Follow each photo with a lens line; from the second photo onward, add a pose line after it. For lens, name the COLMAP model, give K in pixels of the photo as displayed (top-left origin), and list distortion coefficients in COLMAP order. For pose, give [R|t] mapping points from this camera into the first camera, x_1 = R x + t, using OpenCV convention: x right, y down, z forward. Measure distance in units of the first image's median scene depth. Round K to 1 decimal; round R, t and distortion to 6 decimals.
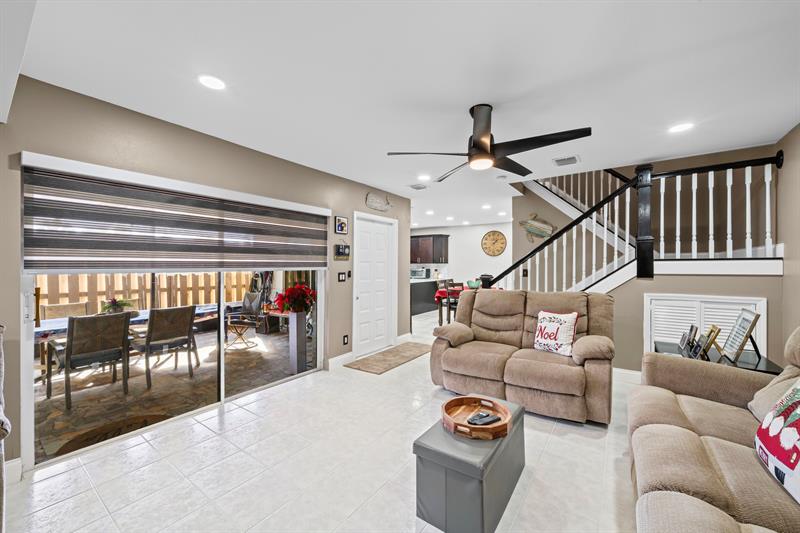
lens RADIAL K [[312.4, 0, 399.2], [0, 312.4, 263.8], [0, 0, 1]] dist [-0.000529, -0.000207]
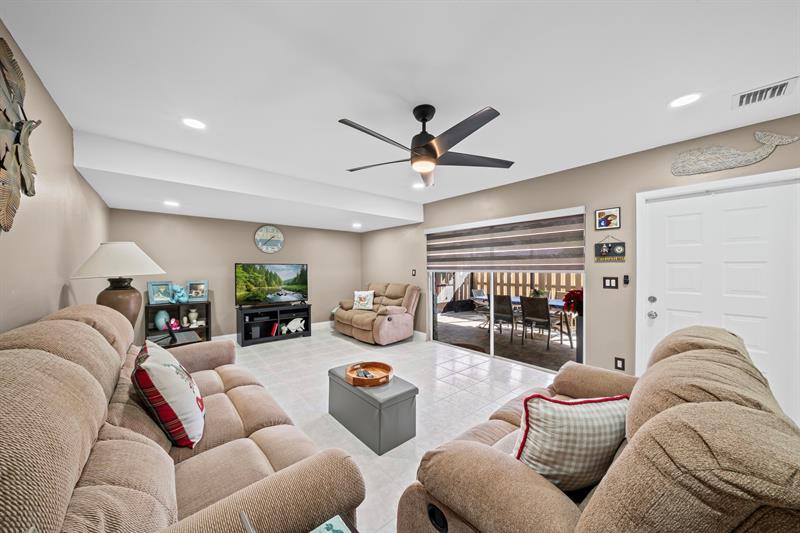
lens RADIAL K [[275.6, 0, 401.6], [0, 275.6, 271.1], [0, 0, 1]] dist [-0.005384, -0.000189]
pose [[-0.239382, 0.007745, -0.970894, 0.649720], [0.003652, 0.999968, 0.007076, 0.005430], [0.970919, -0.001852, -0.239403, 0.663516]]
